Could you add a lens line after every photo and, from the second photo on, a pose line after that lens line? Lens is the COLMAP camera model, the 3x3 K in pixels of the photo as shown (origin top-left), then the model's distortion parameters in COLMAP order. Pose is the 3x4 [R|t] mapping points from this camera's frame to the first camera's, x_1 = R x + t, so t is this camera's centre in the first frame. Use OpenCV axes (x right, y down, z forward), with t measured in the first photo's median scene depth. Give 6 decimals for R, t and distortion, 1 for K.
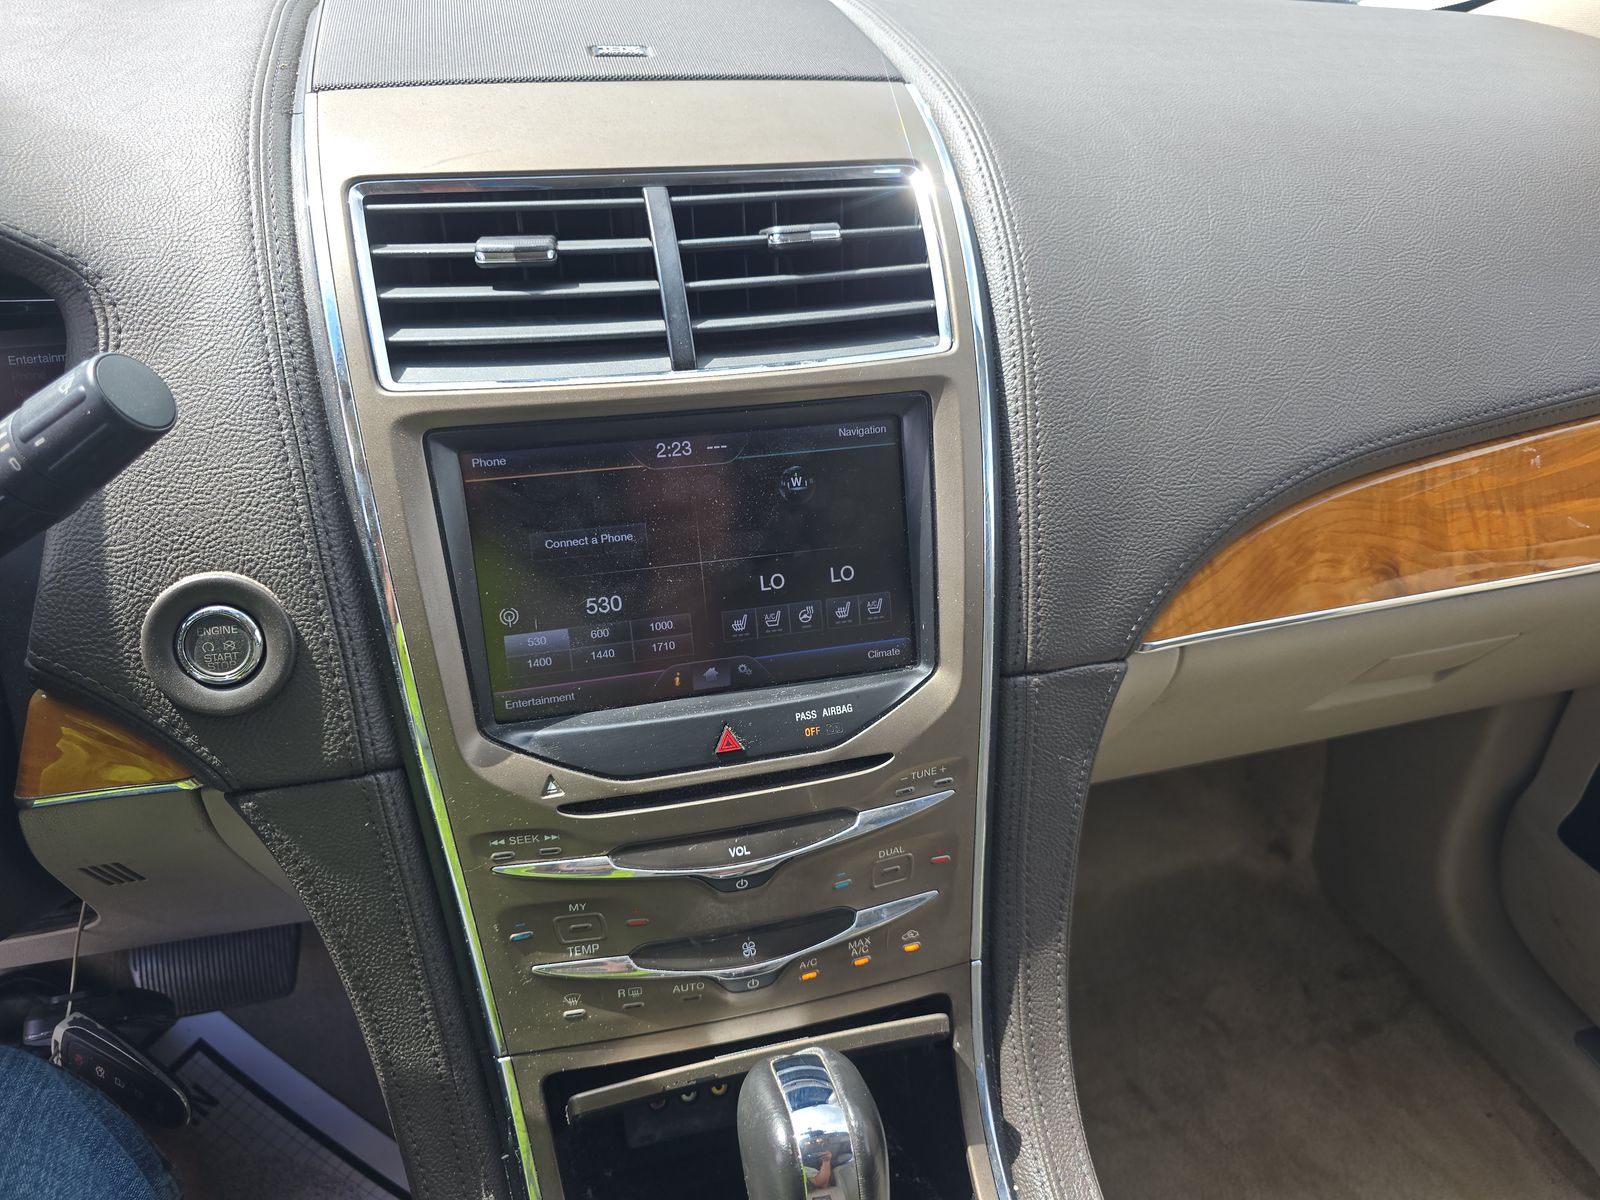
lens RADIAL K [[1097.7, 0, 801.6], [0, 1097.7, 598.9], [0, 0, 1]] dist [0.035285, -0.034976]
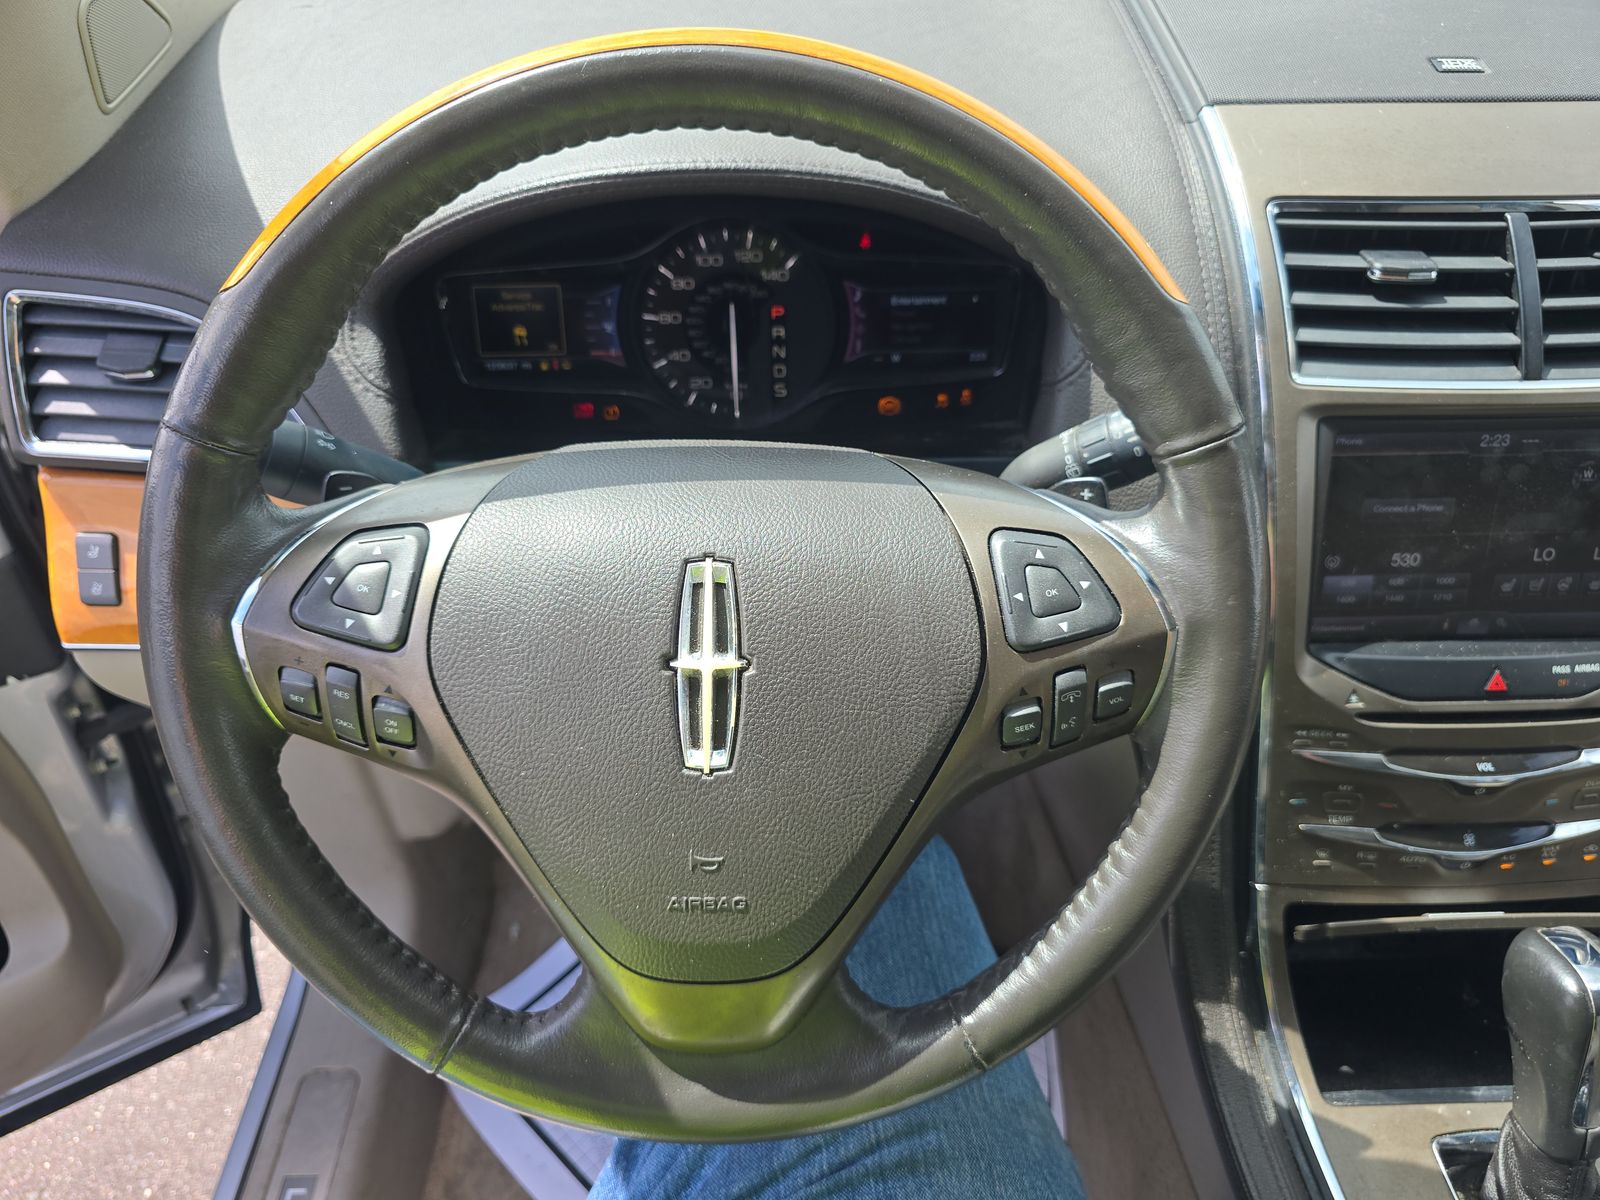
lens RADIAL K [[1097.7, 0, 797.3], [0, 1097.7, 594.6], [0, 0, 1]] dist [0.035285, -0.034976]
pose [[0.976334, 0.133296, -0.170303, -0.637453], [-0.104583, 0.980276, 0.167694, -0.094362], [0.189297, -0.145914, 0.971018, -0.353527]]
